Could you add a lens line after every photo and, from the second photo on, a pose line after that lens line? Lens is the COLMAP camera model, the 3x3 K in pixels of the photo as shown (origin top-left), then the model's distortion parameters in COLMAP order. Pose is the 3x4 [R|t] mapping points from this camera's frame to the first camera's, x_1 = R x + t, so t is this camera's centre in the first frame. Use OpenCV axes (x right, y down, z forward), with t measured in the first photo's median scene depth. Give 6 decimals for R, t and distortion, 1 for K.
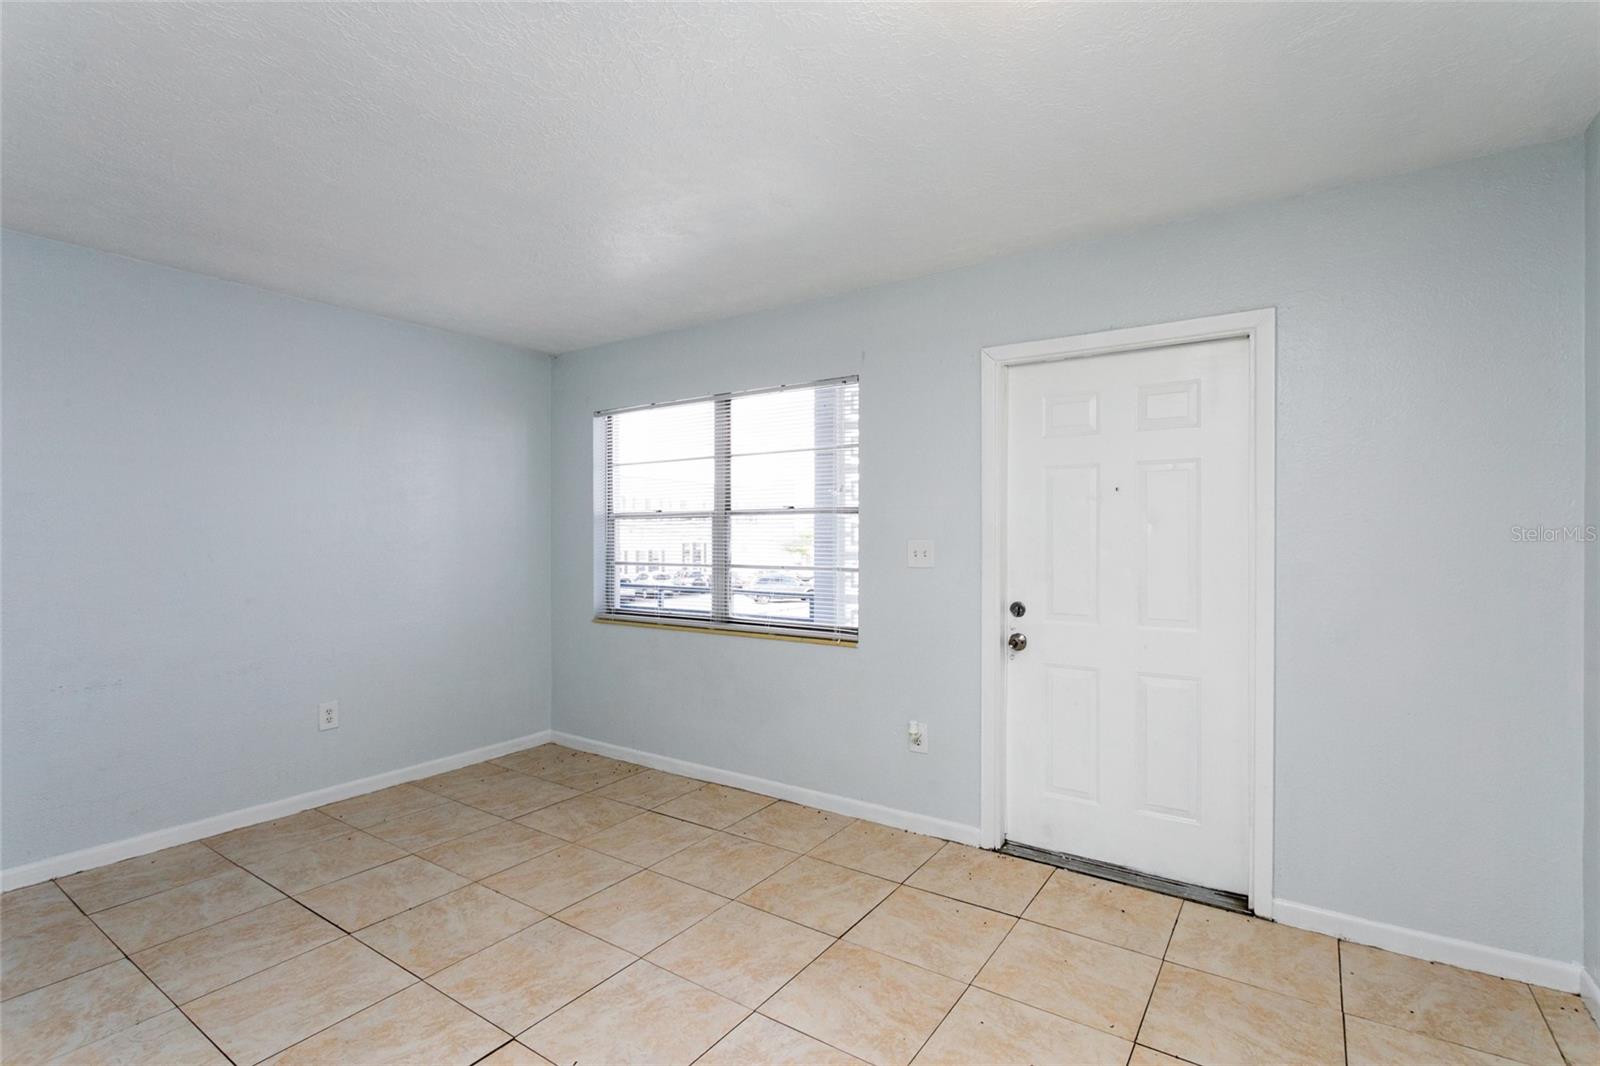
lens RADIAL K [[745.3, 0, 800.0], [0, 745.3, 533.0], [0, 0, 1]] dist [-0.004642, 0.000287]
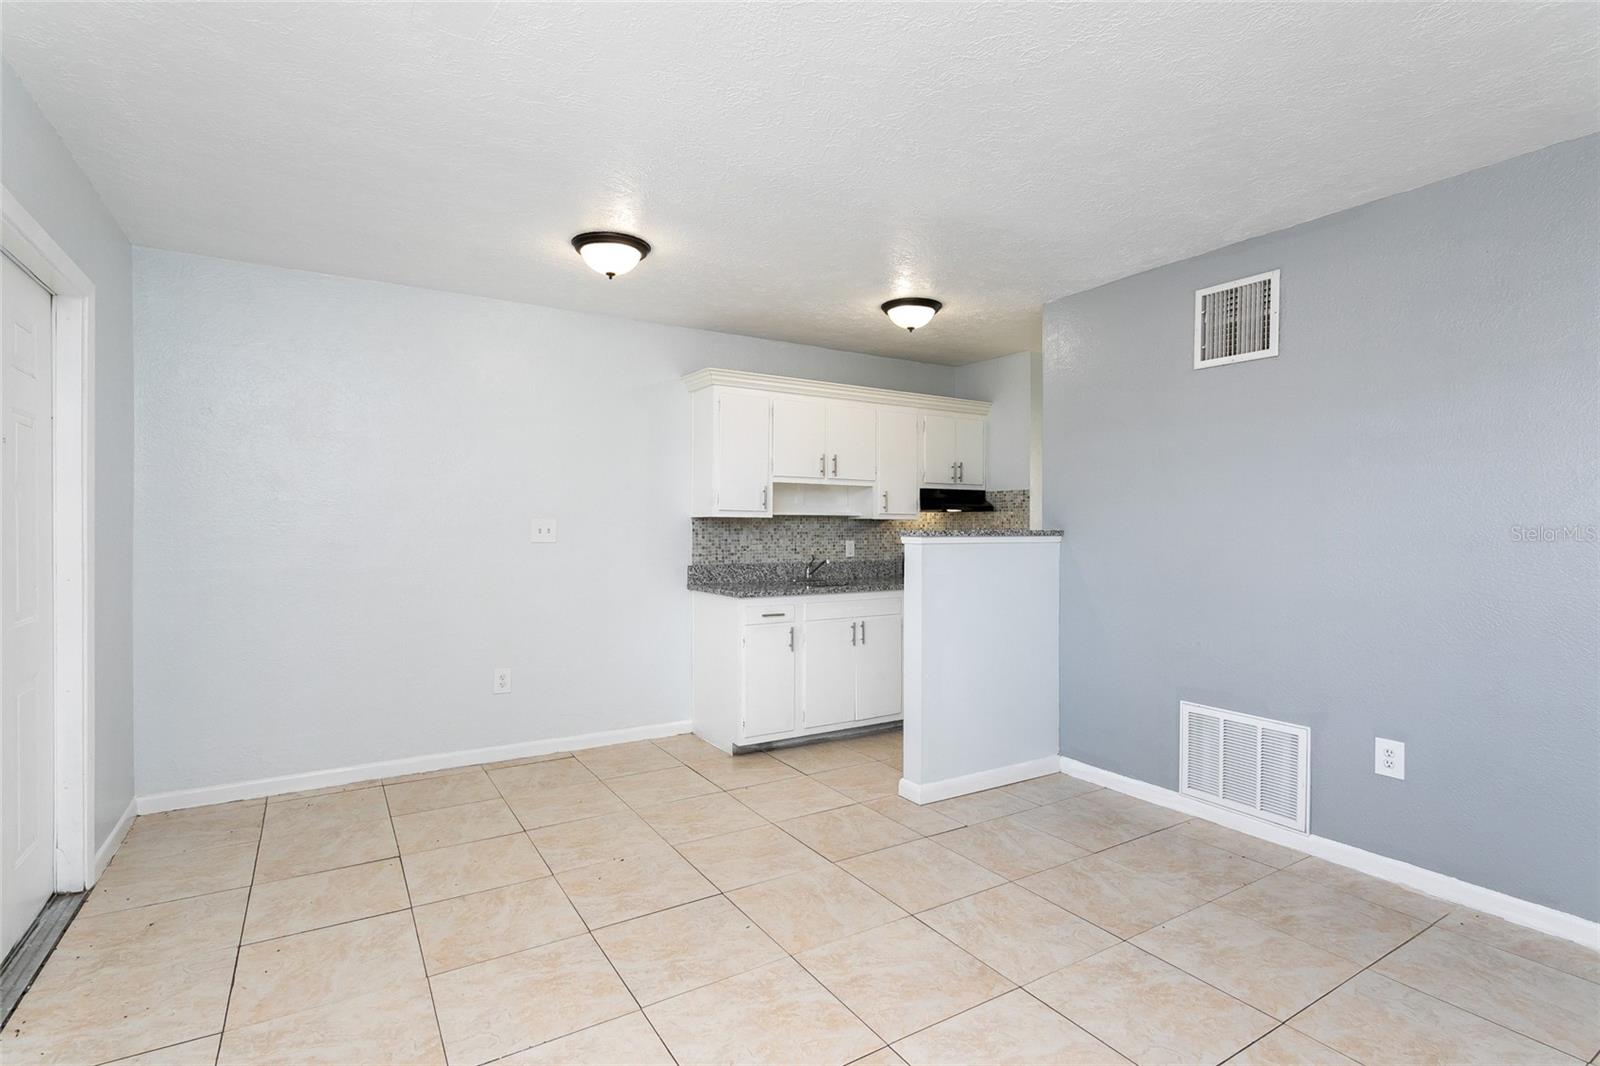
lens RADIAL K [[771.1, 0, 800.0], [0, 771.1, 533.0], [0, 0, 1]] dist [-0.001307, 0.000432]
pose [[-0.913725, -0.004171, 0.406313, -0.506181], [-0.002052, 0.999982, 0.005651, 0.023165], [-0.406329, 0.004330, -0.913717, 1.203971]]
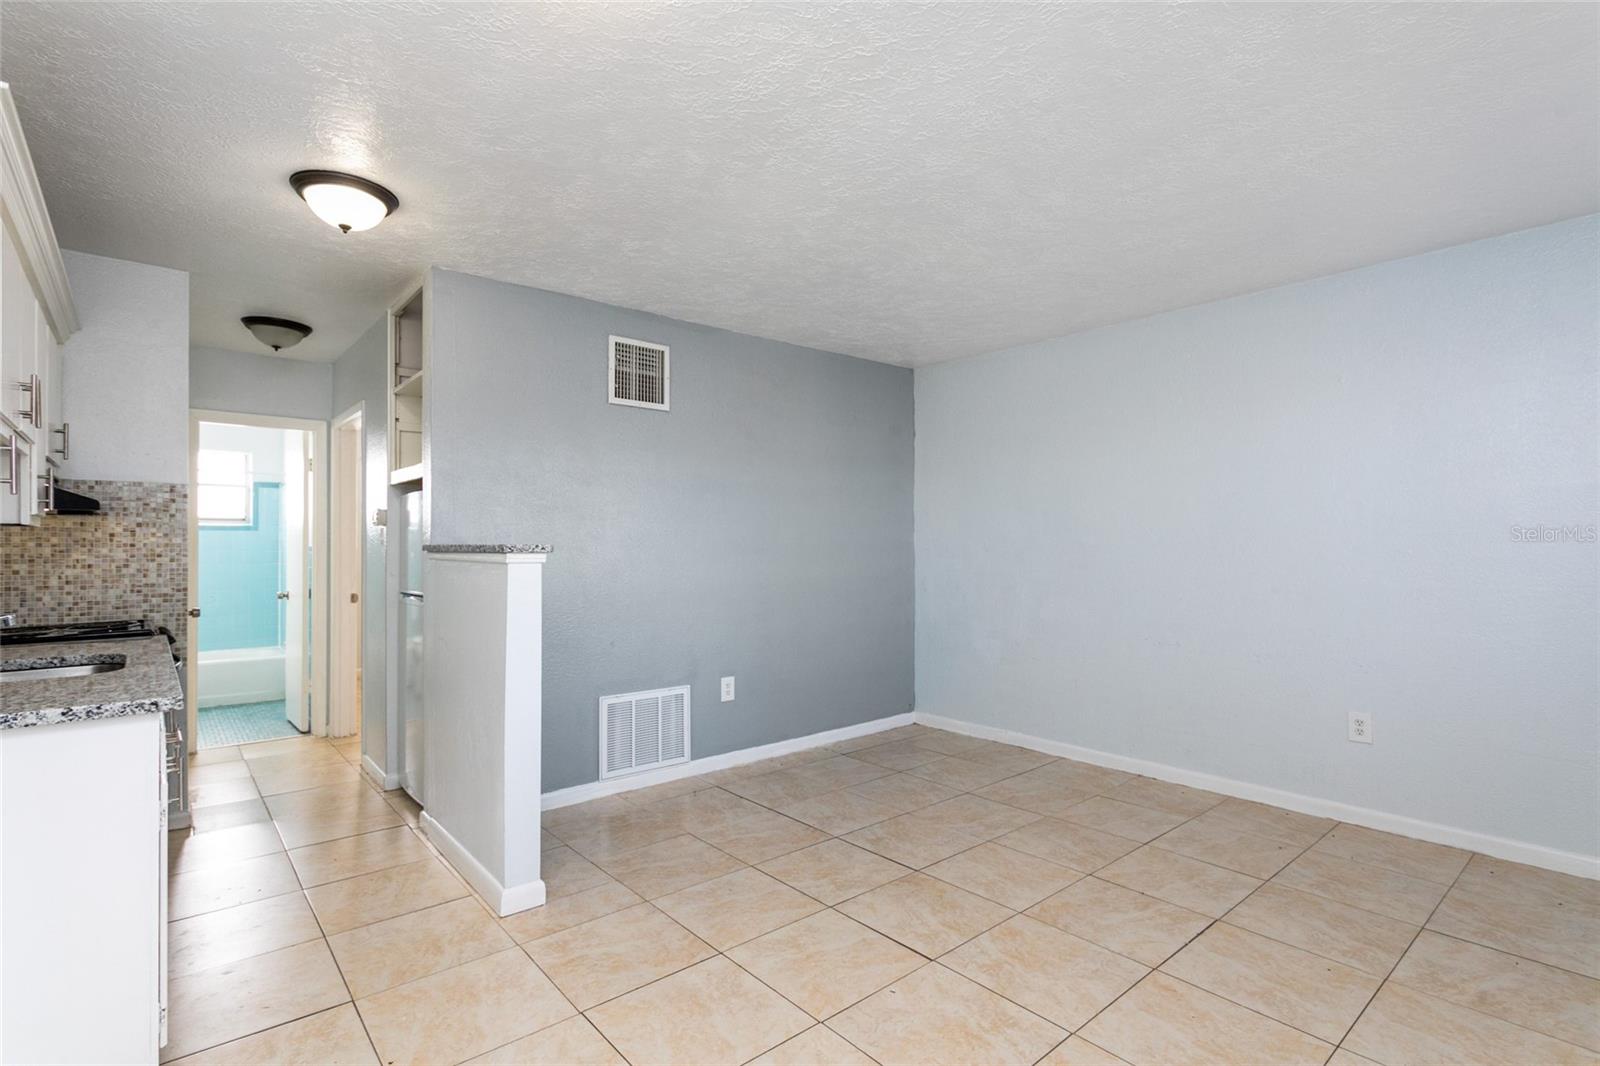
lens RADIAL K [[779.5, 0, 822.7], [0, 779.5, 541.2], [0, 0, 1]] dist [0.002264, 0.000349]
pose [[-0.240752, -0.000687, -0.970587, 0.480181], [0.003655, 0.999992, -0.001614, 0.023185], [0.970580, -0.003936, -0.240747, 0.663549]]
